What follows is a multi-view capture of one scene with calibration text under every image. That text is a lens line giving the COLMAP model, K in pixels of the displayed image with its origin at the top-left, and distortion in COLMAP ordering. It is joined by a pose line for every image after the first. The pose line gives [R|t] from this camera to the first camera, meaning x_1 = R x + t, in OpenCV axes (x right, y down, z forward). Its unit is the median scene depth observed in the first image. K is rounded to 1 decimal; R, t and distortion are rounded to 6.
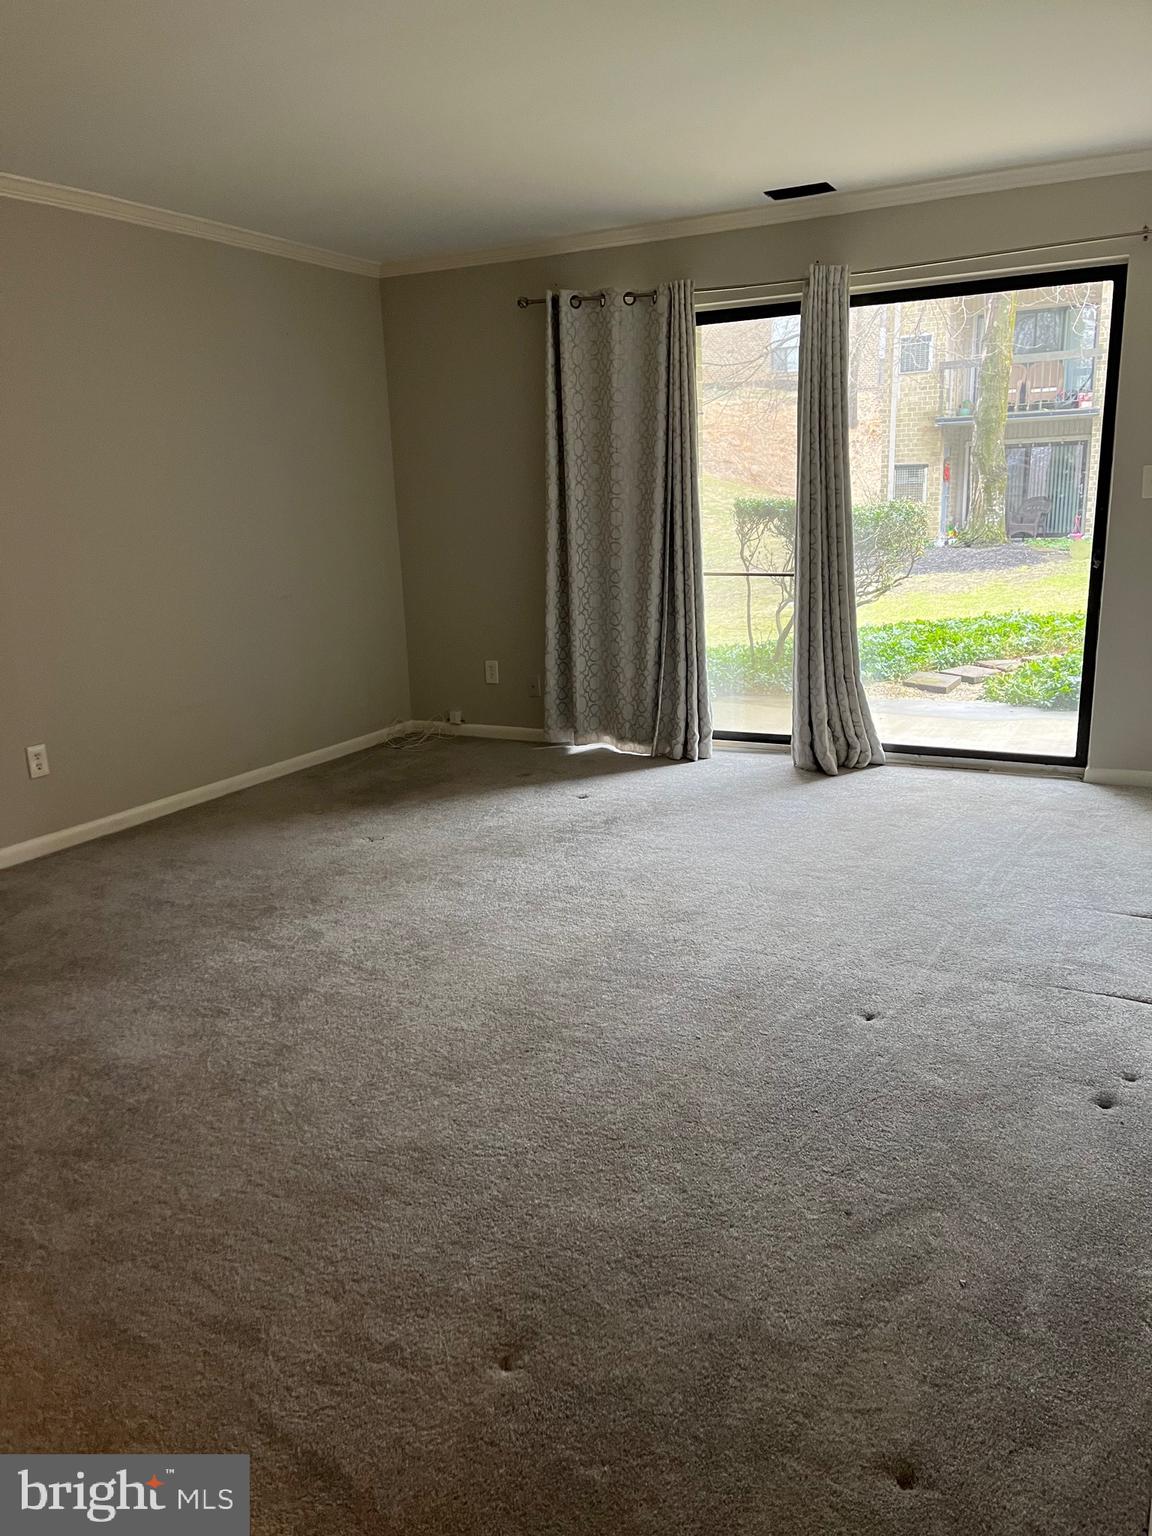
lens RADIAL K [[1163.1, 0, 573.7], [0, 1163.1, 780.5], [0, 0, 1]] dist [0.066091, -0.089507]
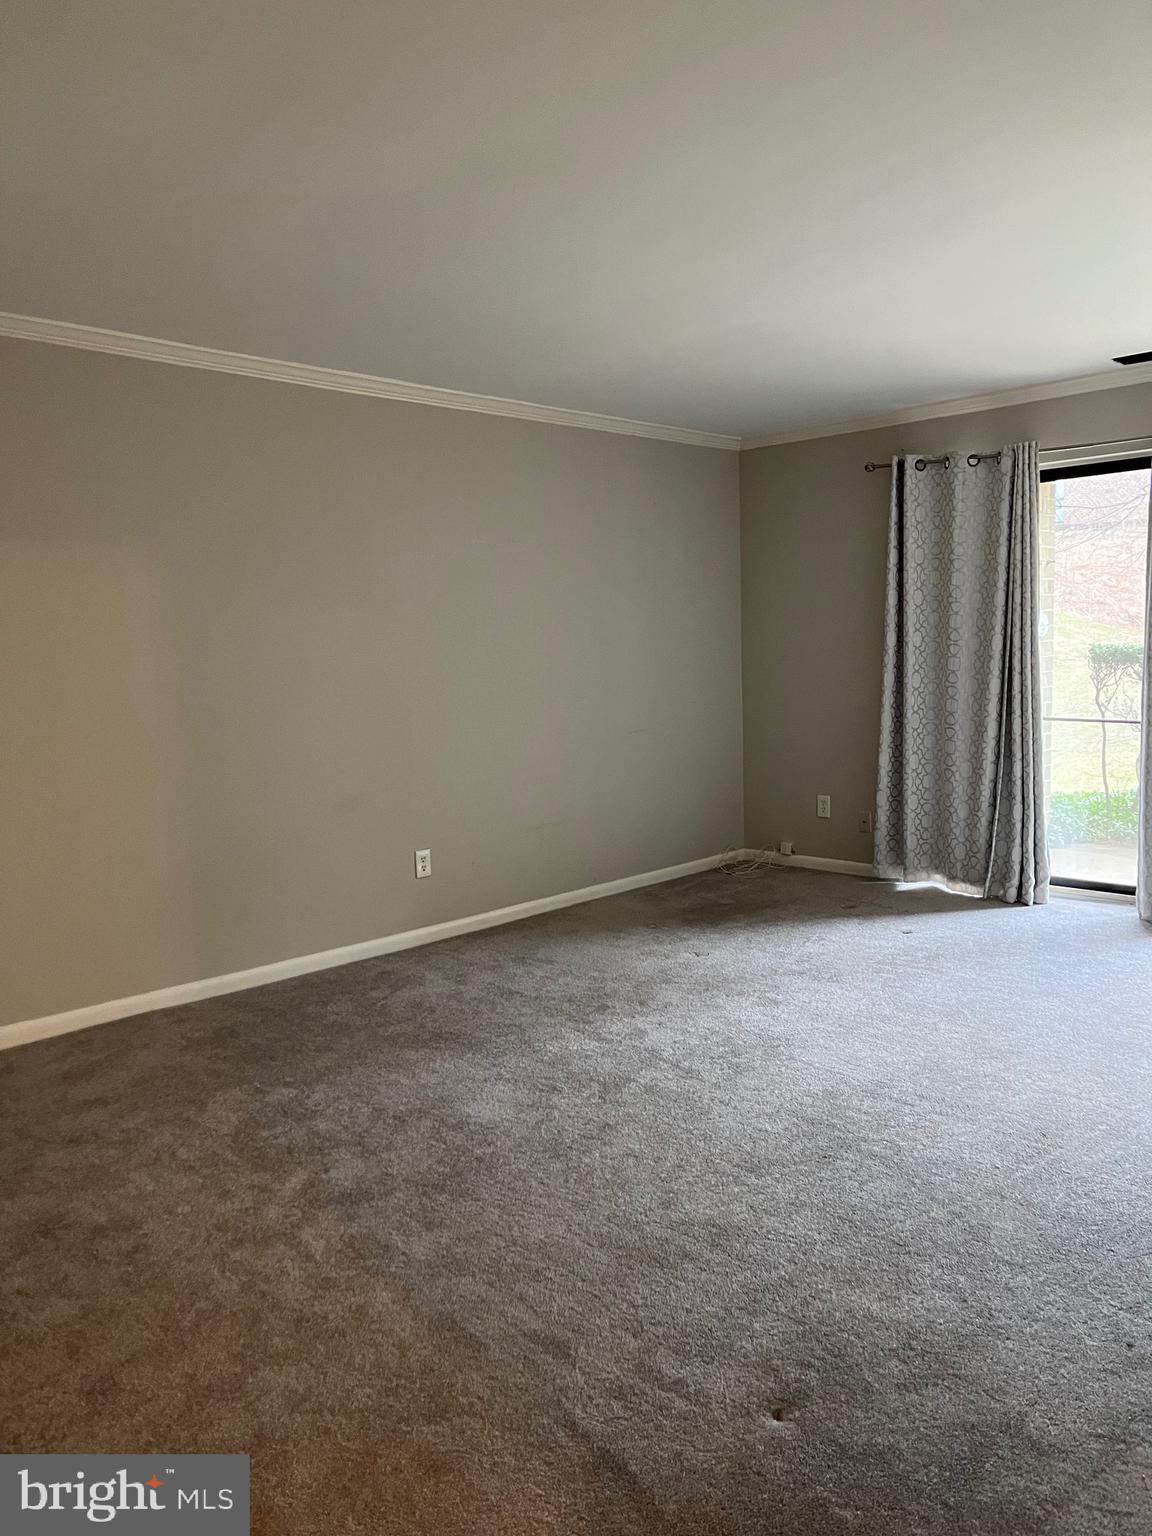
lens RADIAL K [[1165.2, 0, 581.4], [0, 1165.2, 767.3], [0, 0, 1]] dist [0.069277, -0.093414]
pose [[0.958174, 0.035999, -0.283914, 0.033492], [-0.071570, 0.990676, -0.115926, 0.016675], [0.277093, 0.131397, 0.951816, -0.113134]]
